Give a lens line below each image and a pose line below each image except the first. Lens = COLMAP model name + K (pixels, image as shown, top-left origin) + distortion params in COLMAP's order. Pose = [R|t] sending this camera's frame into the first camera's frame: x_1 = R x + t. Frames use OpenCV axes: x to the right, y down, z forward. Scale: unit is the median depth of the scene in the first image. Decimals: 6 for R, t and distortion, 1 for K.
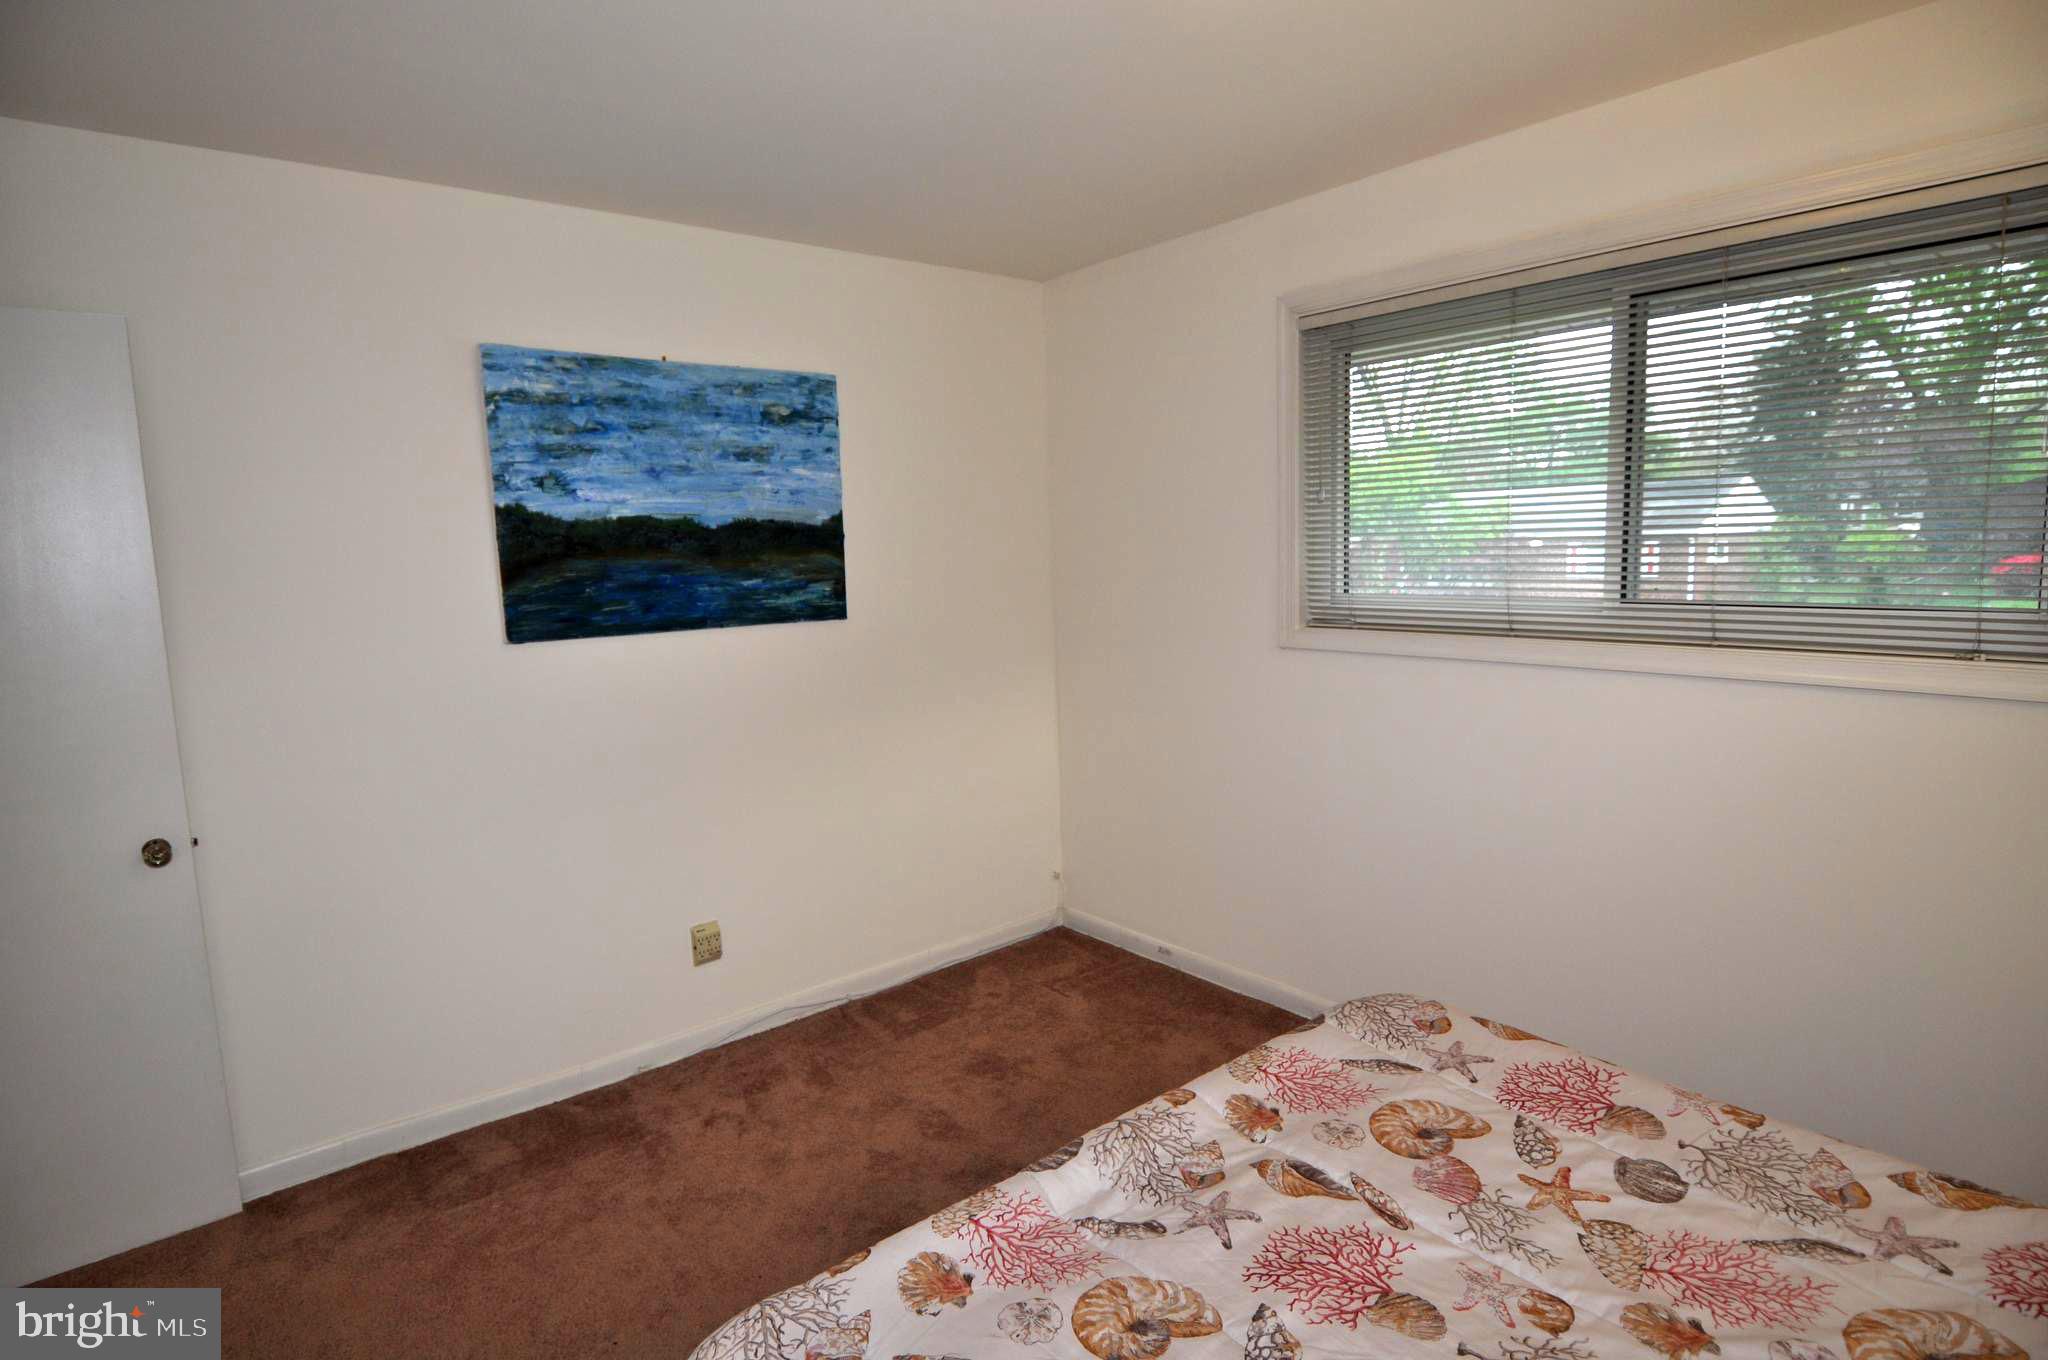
lens RADIAL K [[1071.4, 0, 1018.7], [0, 1071.4, 675.3], [0, 0, 1]] dist [0.020613, -0.029545]
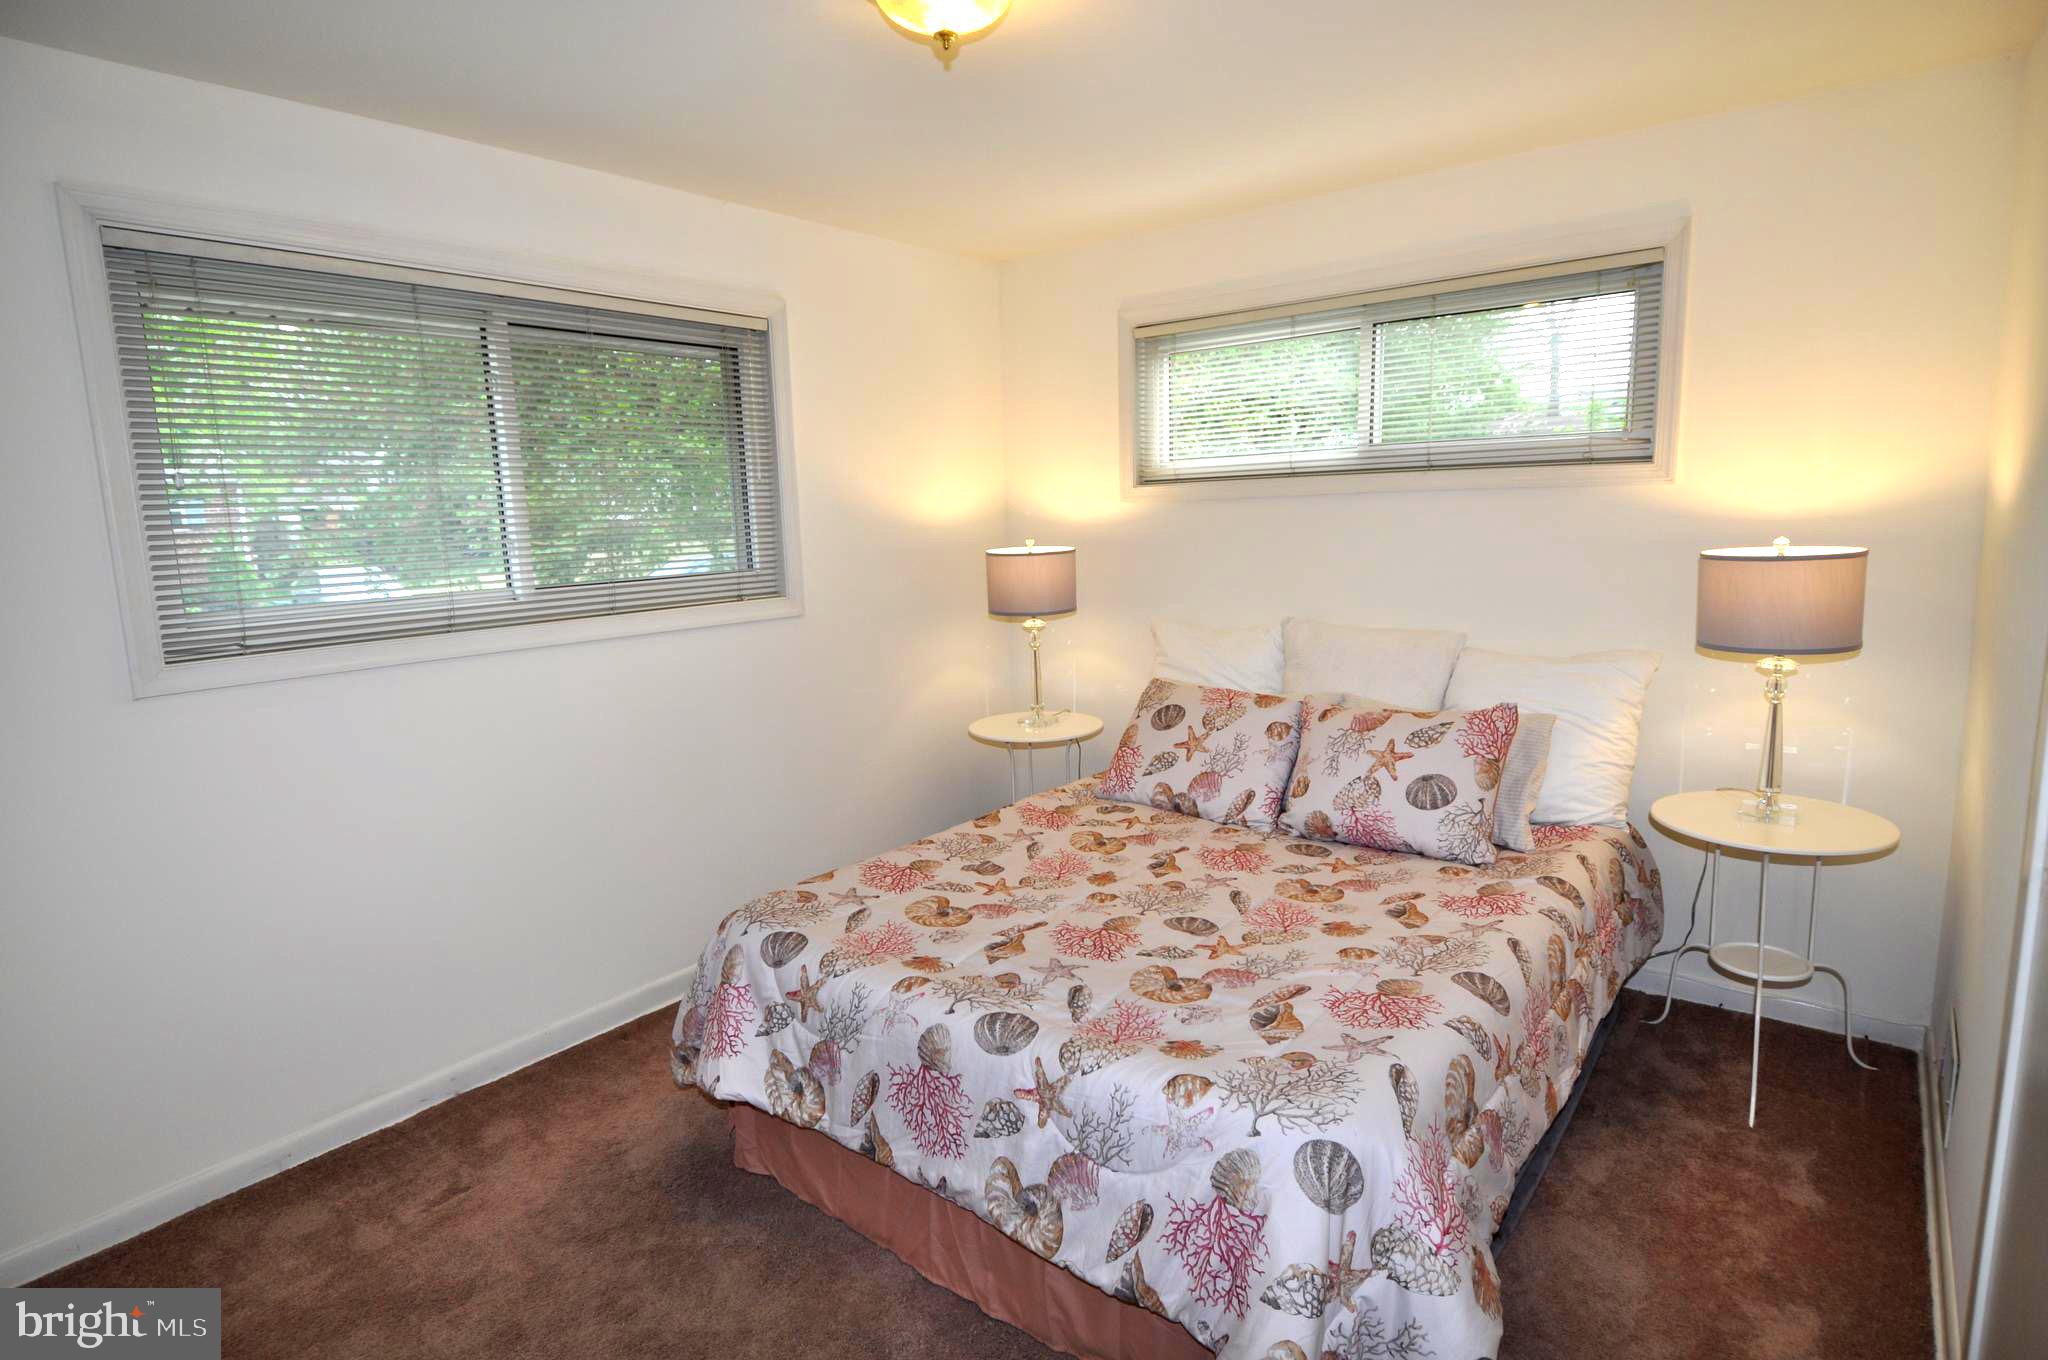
lens RADIAL K [[1071.4, 0, 1018.7], [0, 1071.4, 675.3], [0, 0, 1]] dist [0.020613, -0.029545]
pose [[-0.210232, -0.111526, 0.971269, -1.001354], [0.164537, 0.975265, 0.147599, -0.090834], [-0.963706, 0.190840, -0.186682, 1.071481]]
